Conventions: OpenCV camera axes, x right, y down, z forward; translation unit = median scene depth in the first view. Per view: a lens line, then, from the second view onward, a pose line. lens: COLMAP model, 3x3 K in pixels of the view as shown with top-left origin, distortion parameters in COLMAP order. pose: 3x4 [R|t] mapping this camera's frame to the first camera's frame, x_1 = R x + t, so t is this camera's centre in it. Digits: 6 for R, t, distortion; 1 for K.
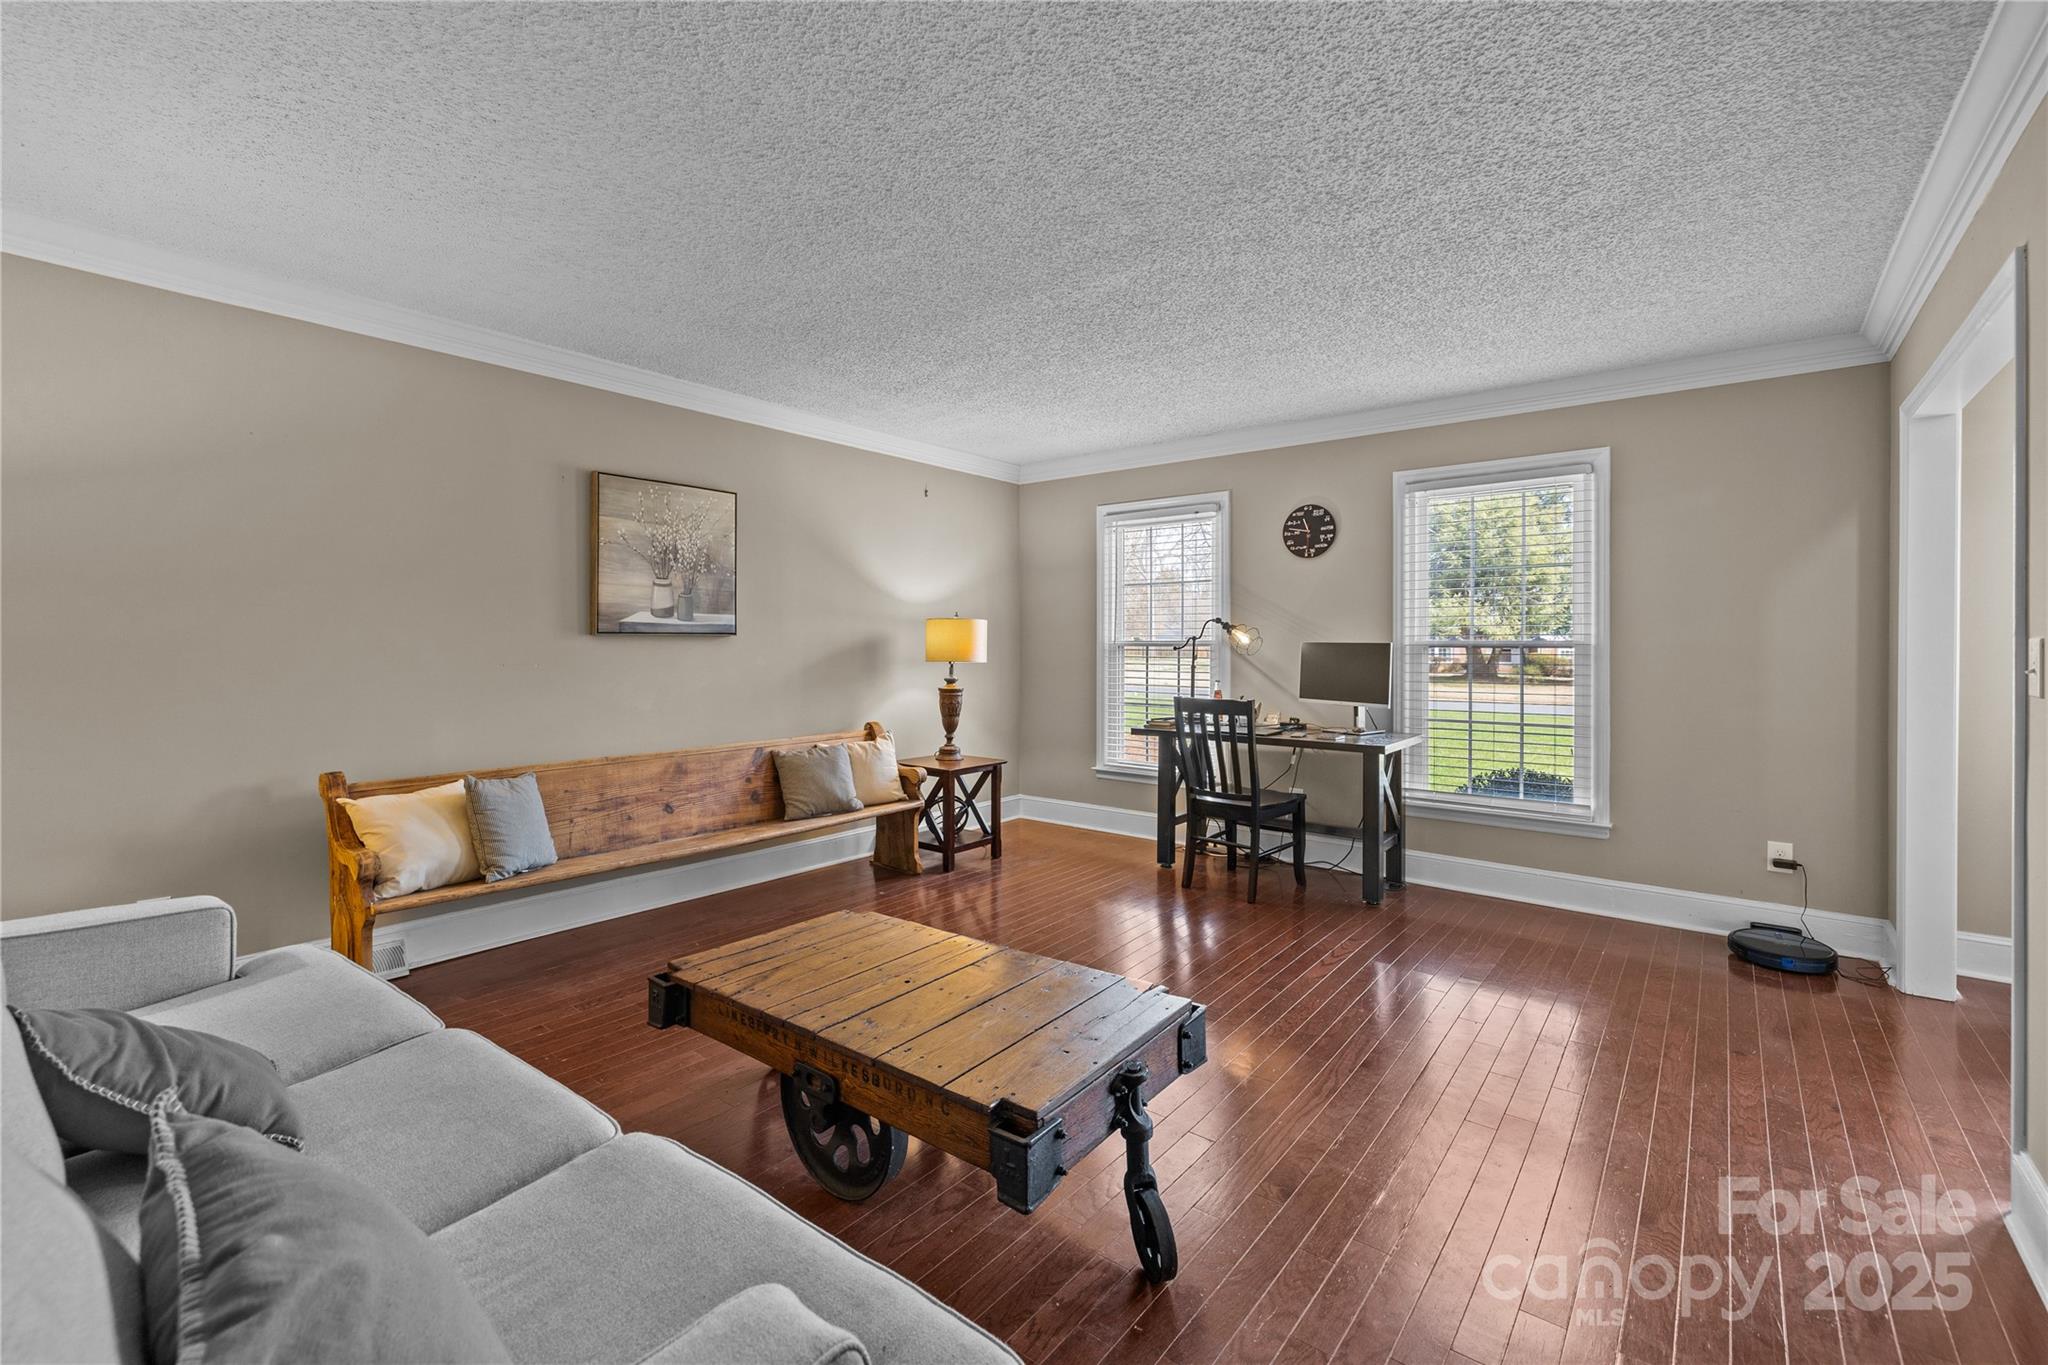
lens RADIAL K [[872.5, 0, 999.2], [0, 872.5, 651.7], [0, 0, 1]] dist [0.000265, 0.000057]
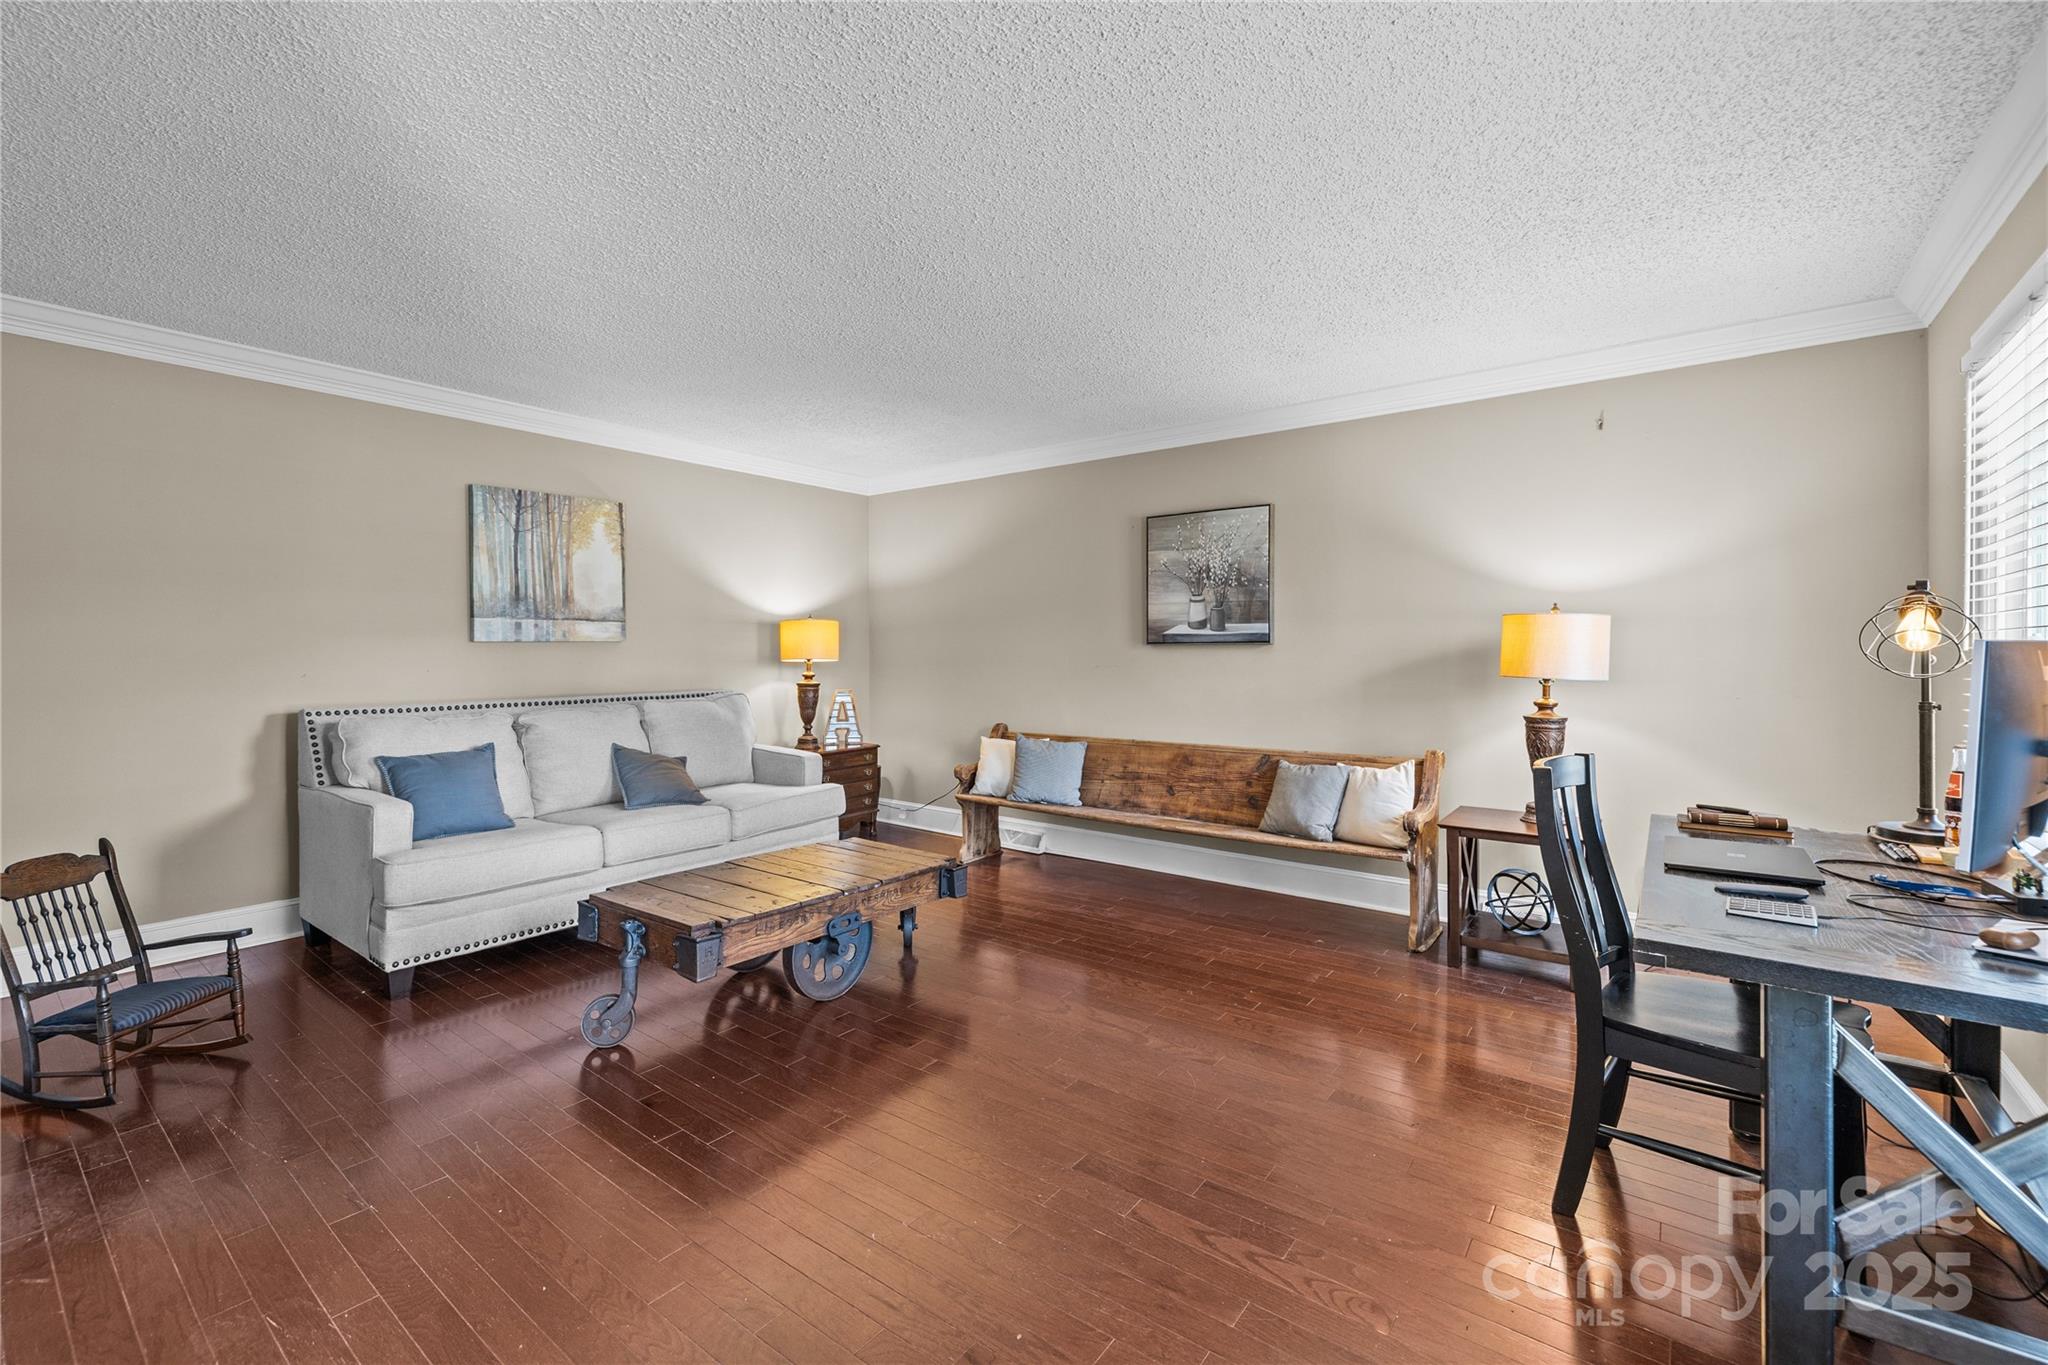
lens RADIAL K [[872.5, 0, 999.2], [0, 872.5, 651.7], [0, 0, 1]] dist [0.000265, 0.000057]
pose [[0.023880, 0.002111, -0.999713, 0.768602], [-0.006412, 0.999978, 0.001958, -0.009455], [0.999694, 0.006363, 0.023893, 0.709357]]
